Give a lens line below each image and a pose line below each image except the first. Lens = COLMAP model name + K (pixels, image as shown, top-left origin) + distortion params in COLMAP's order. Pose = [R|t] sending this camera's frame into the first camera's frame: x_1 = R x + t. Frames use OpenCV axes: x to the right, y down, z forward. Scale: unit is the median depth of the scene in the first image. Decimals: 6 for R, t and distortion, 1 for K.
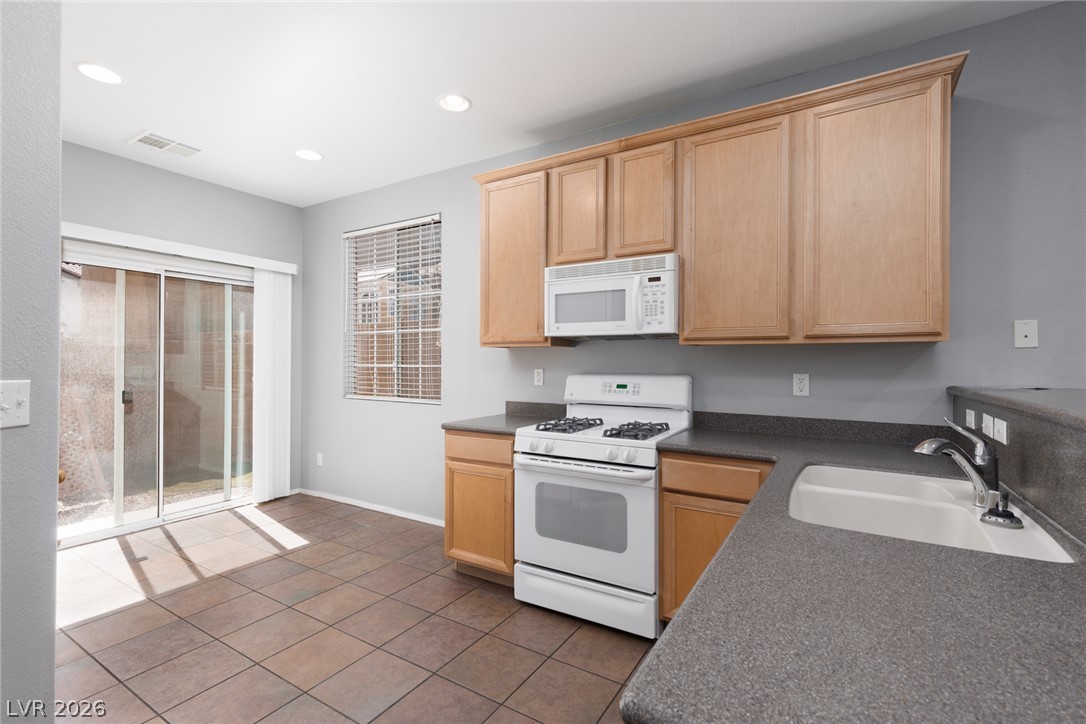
lens RADIAL K [[485.1, 0, 547.2], [0, 485.1, 360.3], [0, 0, 1]] dist [0.005720, -0.000631]
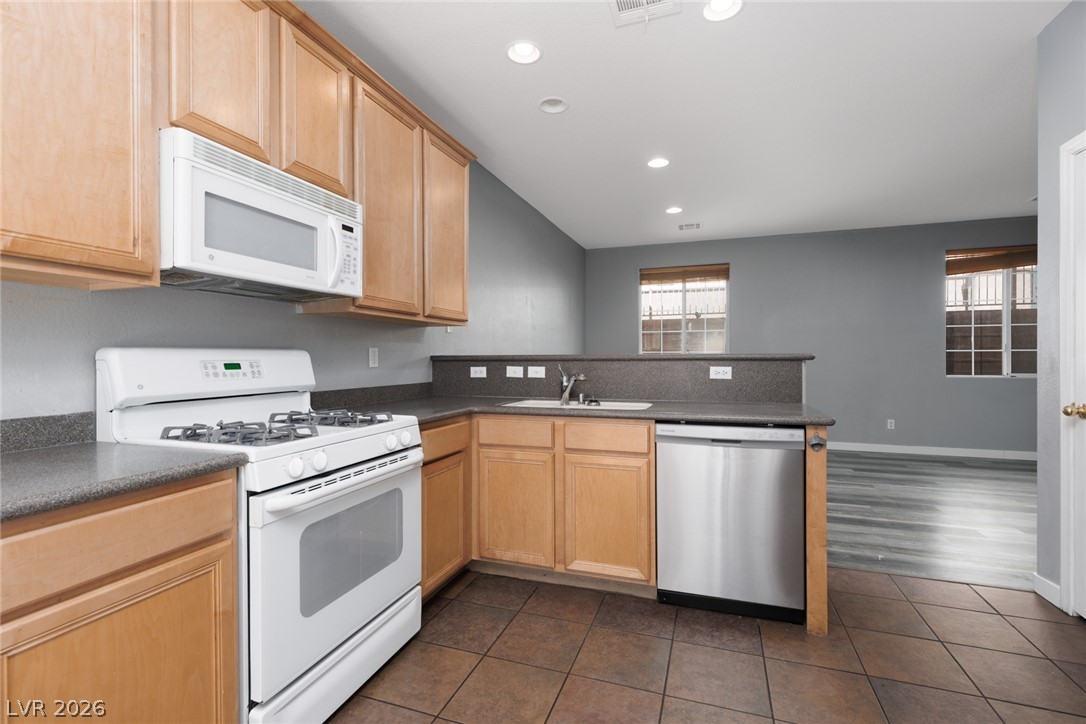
lens RADIAL K [[485.1, 0, 547.2], [0, 485.1, 360.3], [0, 0, 1]] dist [0.005720, -0.000631]
pose [[-0.211284, -0.011075, 0.977362, -0.641825], [-0.002429, 0.999939, 0.010805, 0.043945], [-0.977422, -0.000091, -0.211298, 0.839332]]
